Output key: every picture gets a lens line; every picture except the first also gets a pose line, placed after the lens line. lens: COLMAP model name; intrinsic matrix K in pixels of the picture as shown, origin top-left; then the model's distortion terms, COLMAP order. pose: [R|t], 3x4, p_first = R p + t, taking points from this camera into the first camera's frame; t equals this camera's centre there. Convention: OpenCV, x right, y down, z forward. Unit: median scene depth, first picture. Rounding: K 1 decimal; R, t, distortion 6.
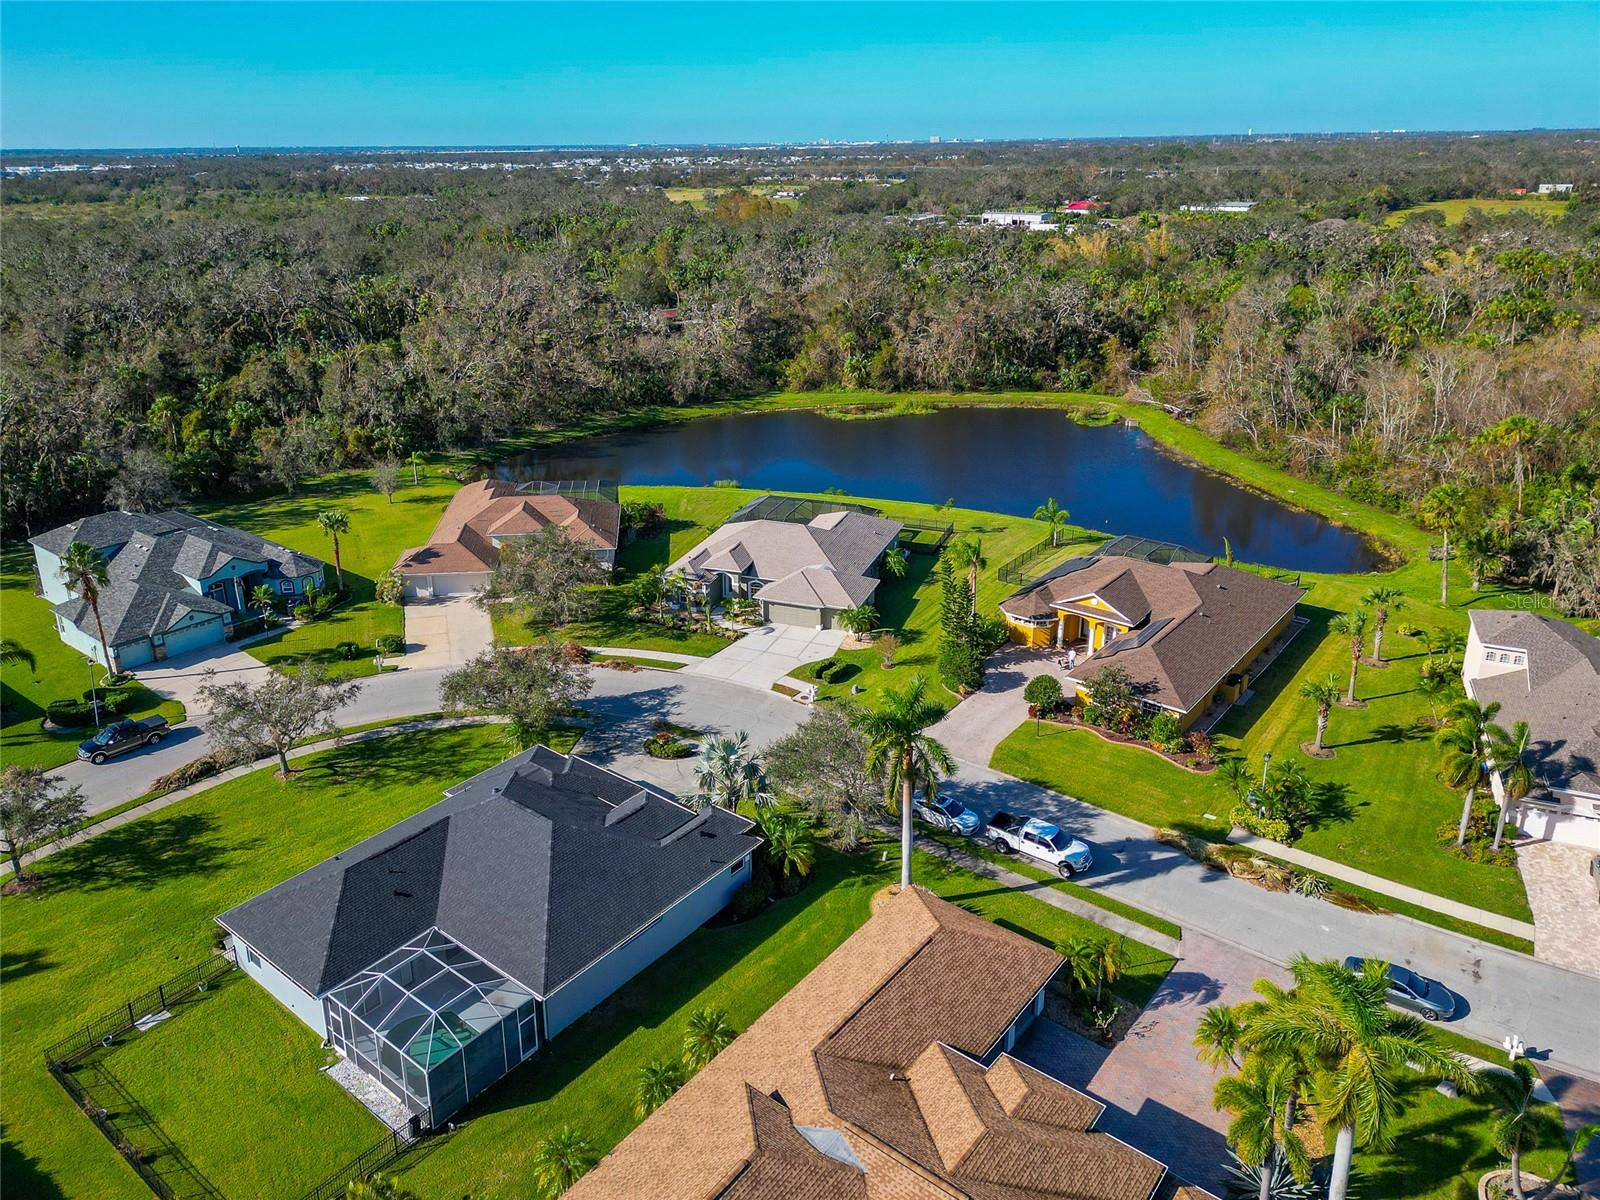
lens RADIAL K [[1109.2, 0, 800.0], [0, 1109.2, 600.0], [0, 0, 1]] dist [0.074344, -0.073369]
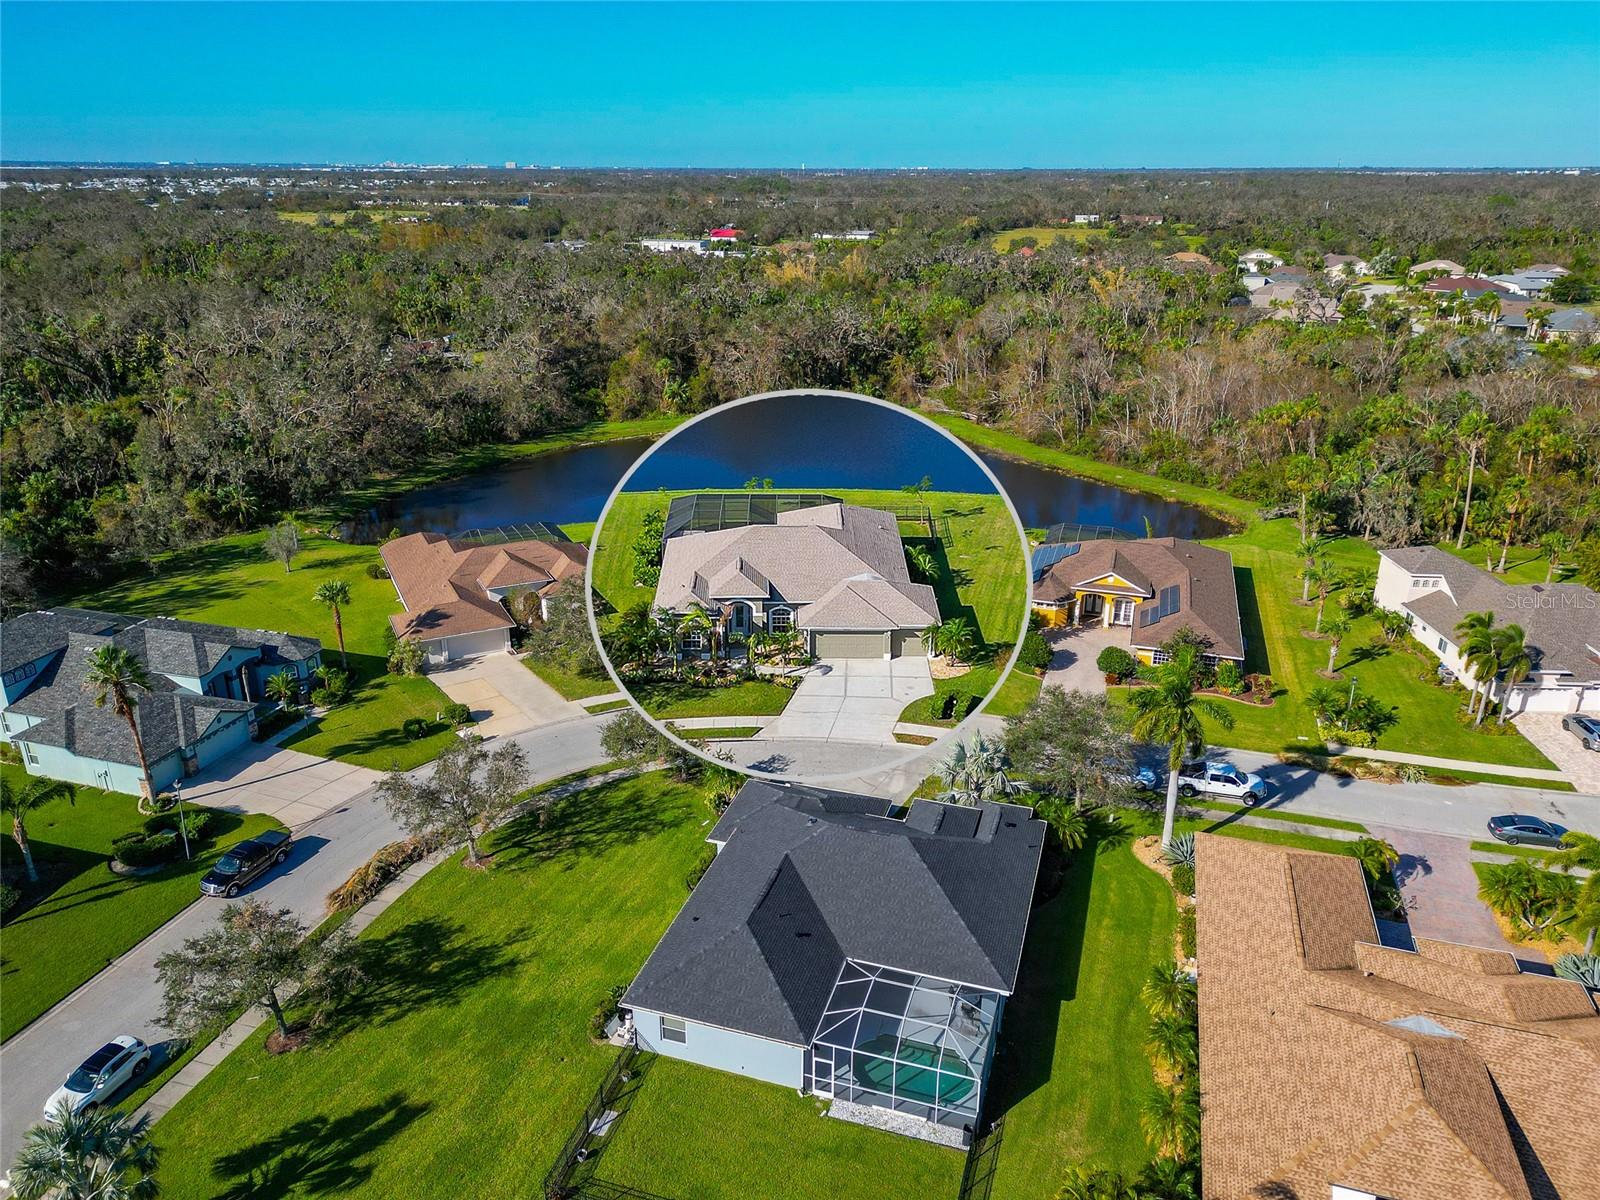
lens RADIAL K [[1109.2, 0, 800.0], [0, 1109.2, 600.0], [0, 0, 1]] dist [0.074344, -0.073369]
pose [[0.927753, -0.120528, 0.353195, -0.422956], [0.127533, 0.991828, 0.003467, -0.021662], [-0.350726, 0.041828, 0.935543, 0.038732]]
